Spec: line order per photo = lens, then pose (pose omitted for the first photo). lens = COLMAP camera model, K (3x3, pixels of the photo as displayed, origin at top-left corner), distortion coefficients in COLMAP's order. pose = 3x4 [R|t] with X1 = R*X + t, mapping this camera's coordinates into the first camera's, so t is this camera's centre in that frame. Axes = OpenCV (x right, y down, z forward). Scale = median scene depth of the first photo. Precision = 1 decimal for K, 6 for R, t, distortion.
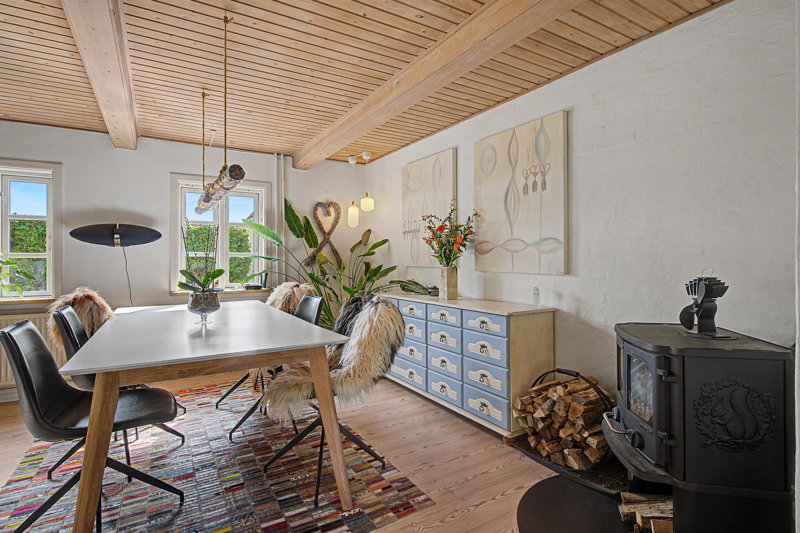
lens RADIAL K [[402.3, 0, 401.6], [0, 402.3, 257.4], [0, 0, 1]] dist [0.002303, 0.000774]
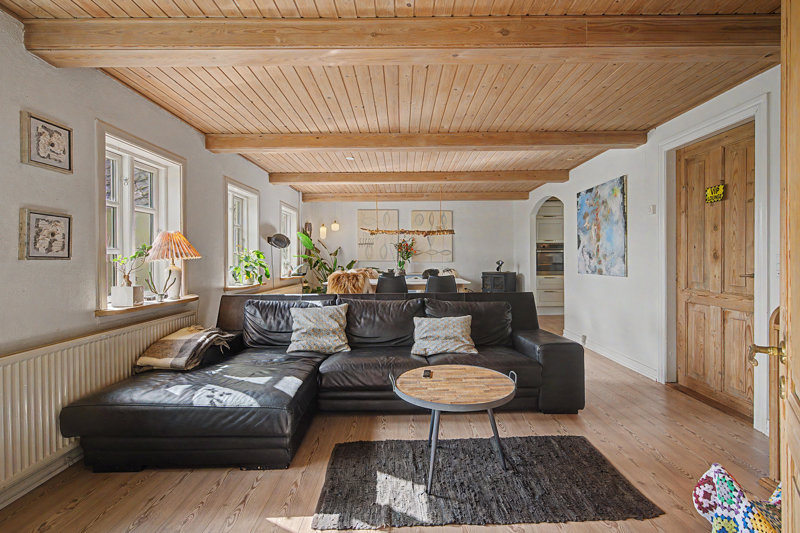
lens RADIAL K [[367.9, 0, 400.0], [0, 367.9, 258.6], [0, 0, 1]] dist [0.002398, 0.000238]
pose [[0.523037, -0.004413, 0.852299, -1.621965], [0.000674, 0.999988, 0.004764, 0.002652], [-0.852310, -0.001917, 0.523034, -0.136544]]
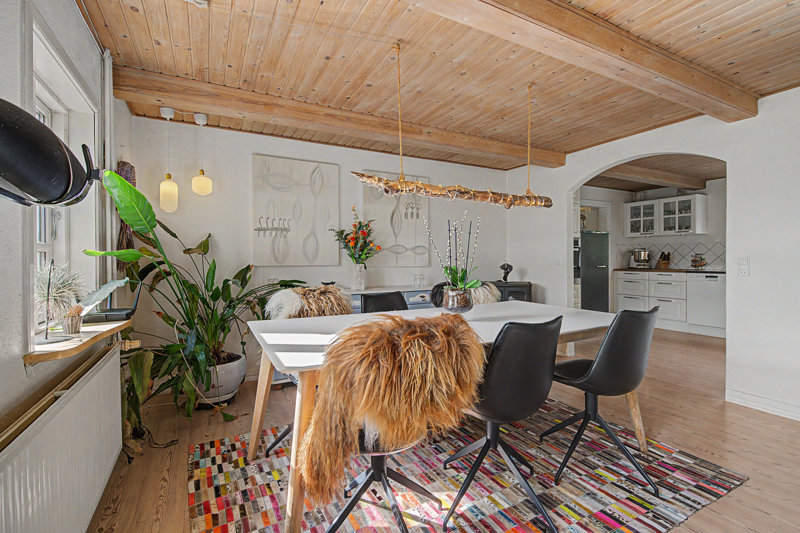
lens RADIAL K [[367.9, 0, 400.0], [0, 367.9, 258.6], [0, 0, 1]] dist [0.002398, 0.000238]
pose [[0.056524, 0.000024, 0.998401, -0.905637], [-0.001882, 0.999998, 0.000083, 0.005054], [-0.998399, -0.001884, 0.056524, 0.715515]]
